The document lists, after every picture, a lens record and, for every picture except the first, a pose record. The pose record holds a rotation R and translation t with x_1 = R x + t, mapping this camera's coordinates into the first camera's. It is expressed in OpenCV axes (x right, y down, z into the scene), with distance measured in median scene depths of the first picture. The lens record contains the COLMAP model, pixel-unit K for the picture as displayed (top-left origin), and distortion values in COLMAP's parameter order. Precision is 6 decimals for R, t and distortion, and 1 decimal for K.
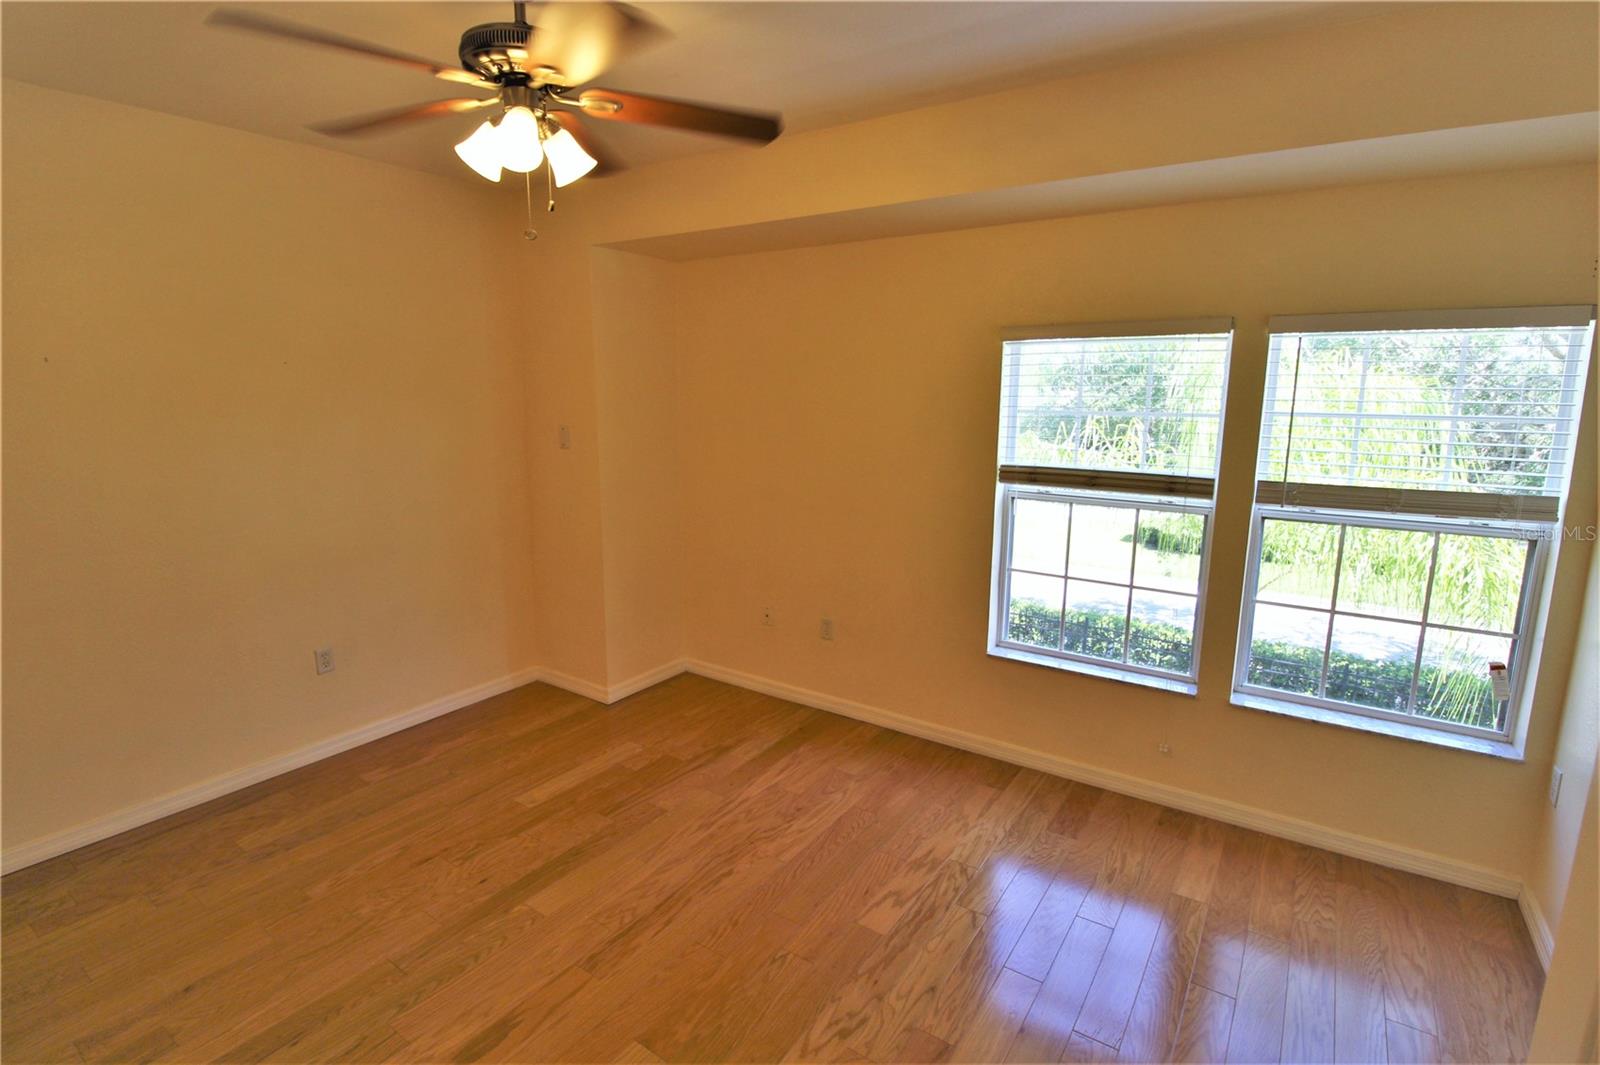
lens RADIAL K [[763.4, 0, 803.3], [0, 763.4, 514.3], [0, 0, 1]] dist [0.000372, -0.000232]
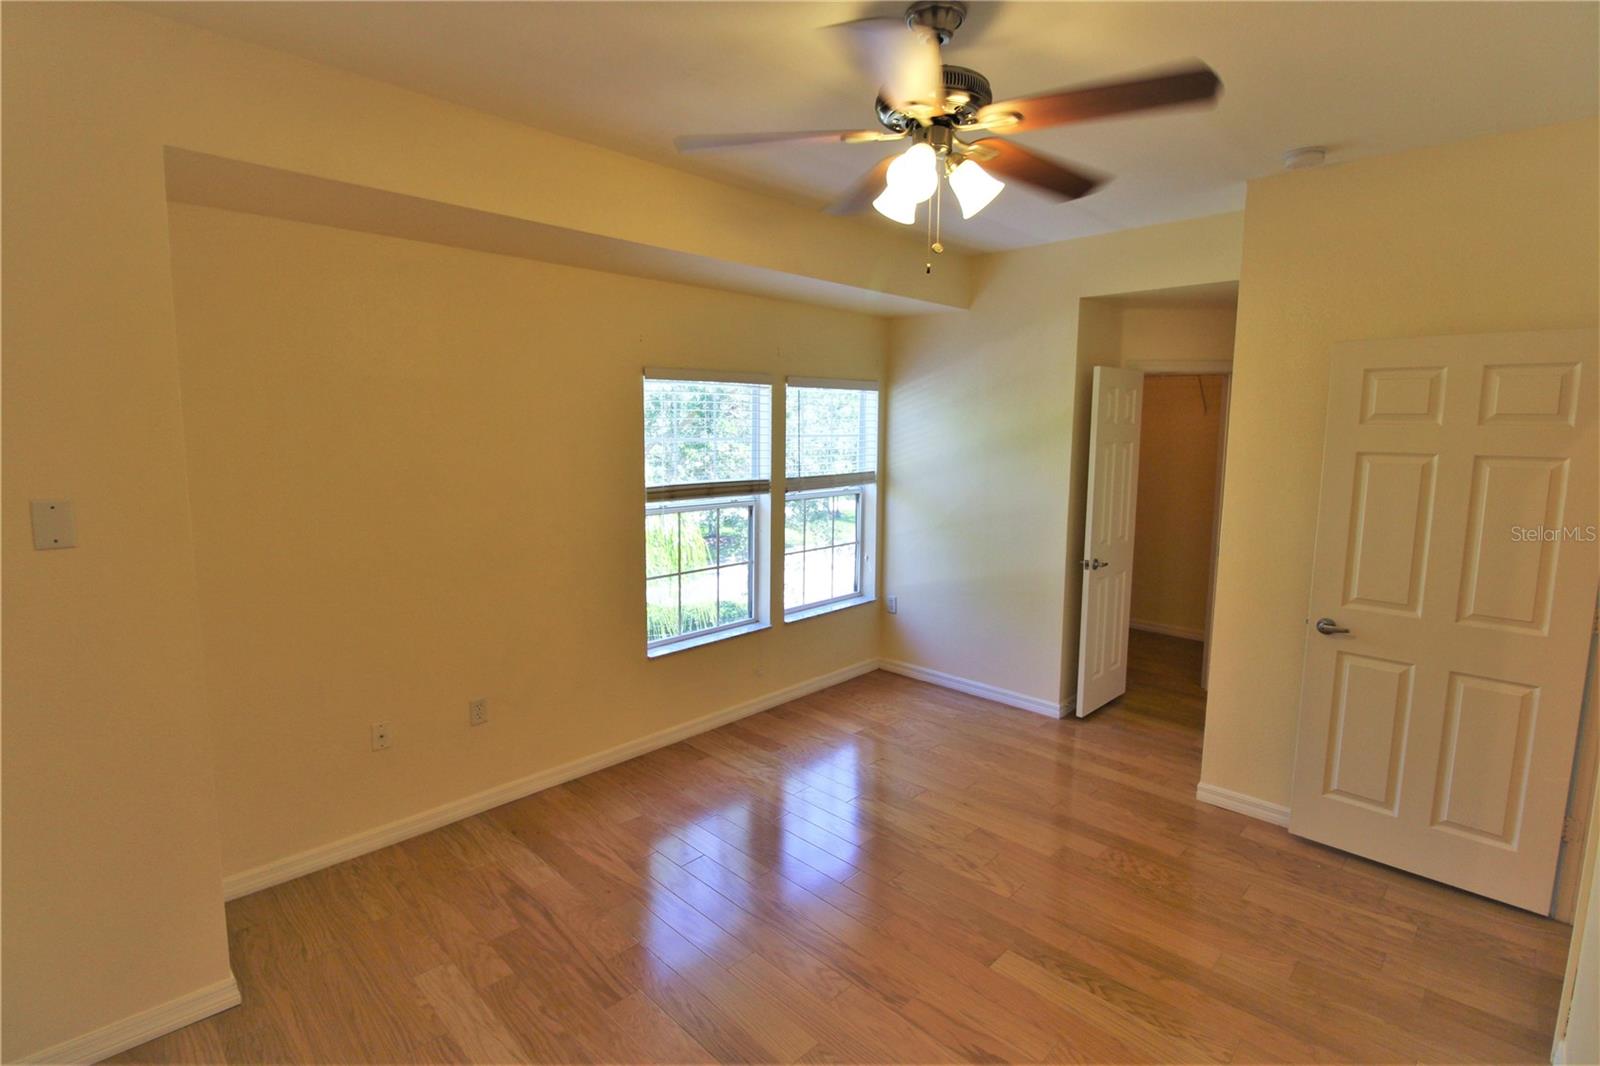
lens RADIAL K [[745.9, 0, 797.2], [0, 745.9, 516.6], [0, 0, 1]] dist [0.000907, -0.000033]
pose [[0.194196, -0.123500, 0.973158, -0.803362], [0.159215, 0.982858, 0.092960, -0.092402], [-0.967956, 0.136888, 0.210530, 0.577914]]
